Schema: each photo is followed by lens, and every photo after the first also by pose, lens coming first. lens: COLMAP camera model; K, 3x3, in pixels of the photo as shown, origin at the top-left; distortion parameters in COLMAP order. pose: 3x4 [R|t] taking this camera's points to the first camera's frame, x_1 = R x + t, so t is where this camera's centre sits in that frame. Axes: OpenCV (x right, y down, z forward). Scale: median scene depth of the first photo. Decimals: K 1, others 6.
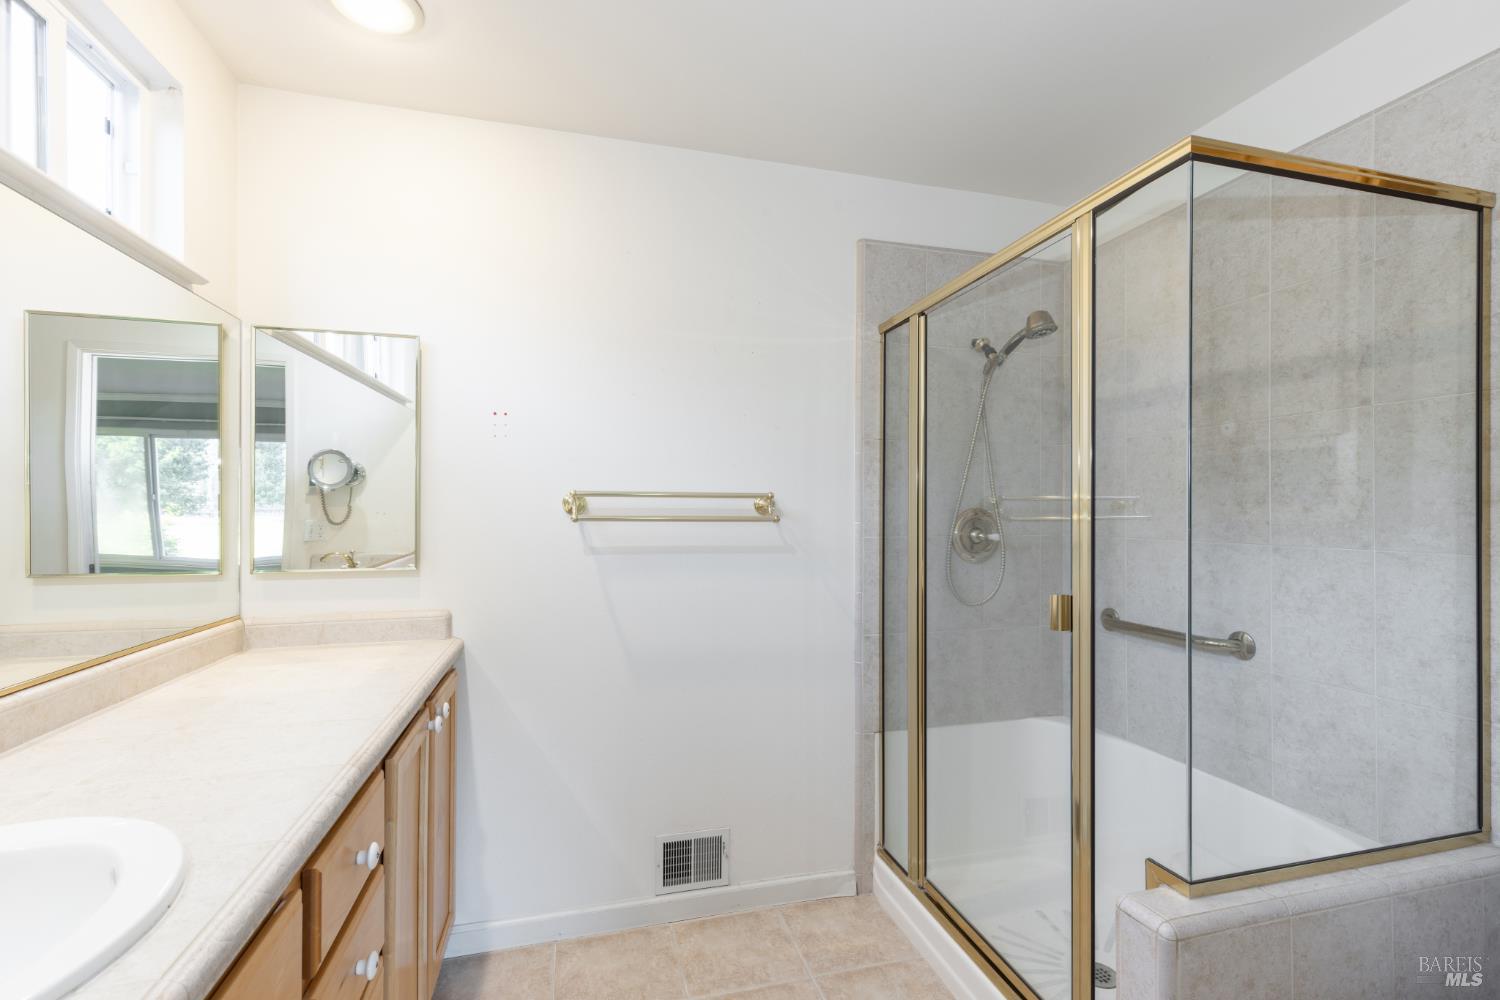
lens RADIAL K [[679.2, 0, 749.3], [0, 679.2, 506.8], [0, 0, 1]] dist [0.012503, -0.002081]
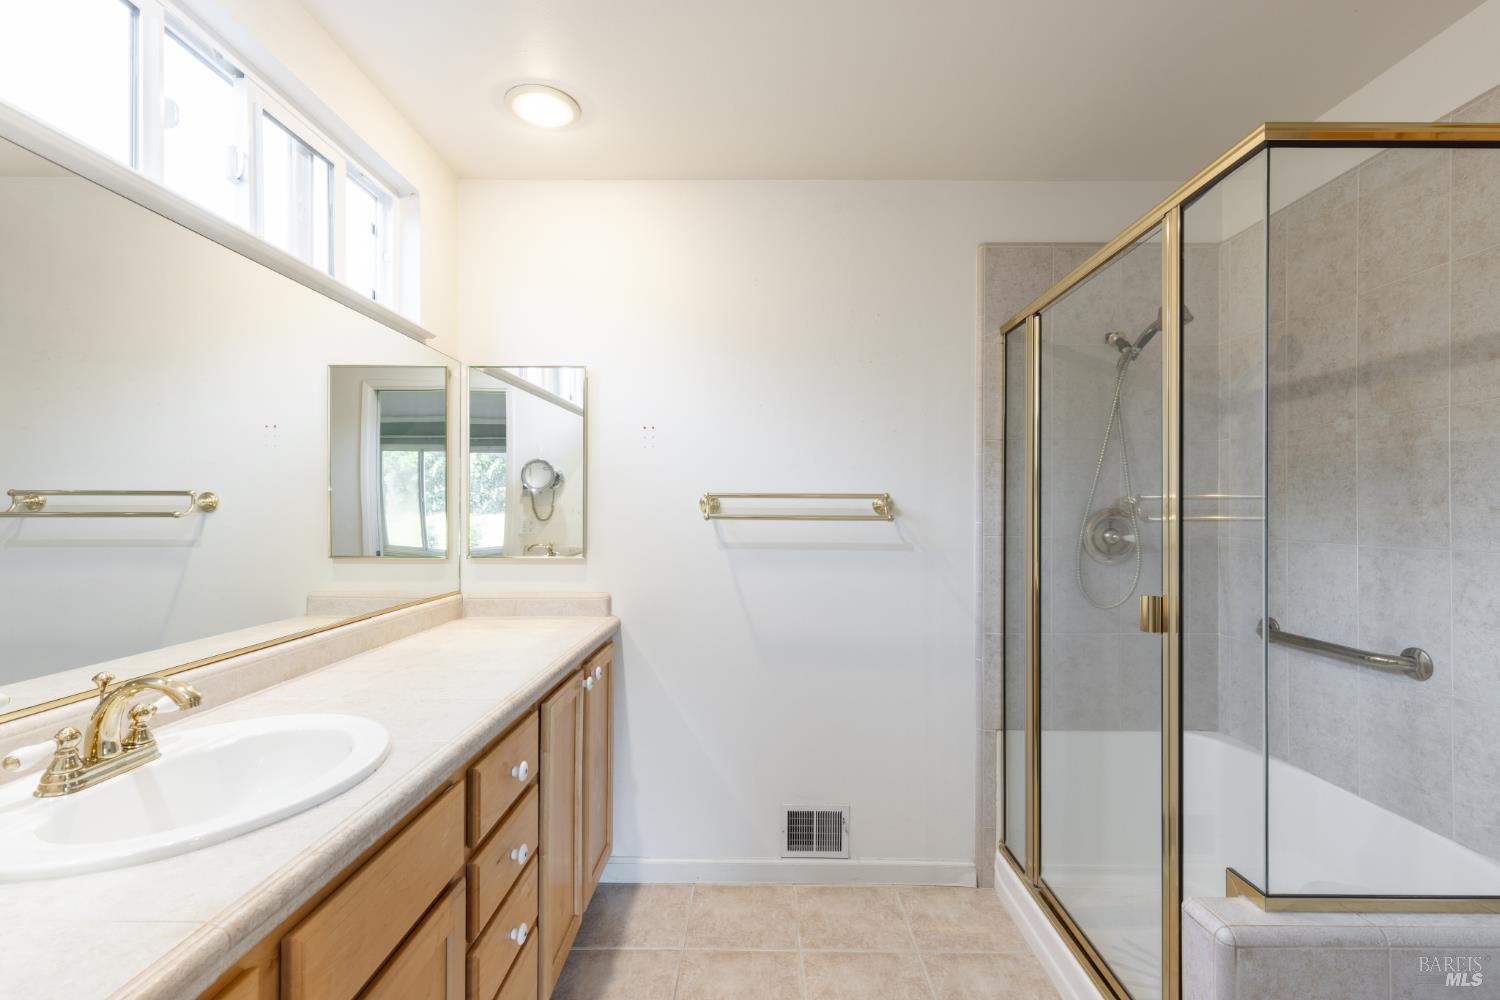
lens RADIAL K [[679.2, 0, 757.9], [0, 679.2, 506.4], [0, 0, 1]] dist [0.012503, -0.002081]
pose [[0.962470, -0.000209, -0.271387, 0.138239], [0.000251, 1.000000, 0.000119, -0.000392], [0.271387, -0.000183, 0.962470, -0.081470]]
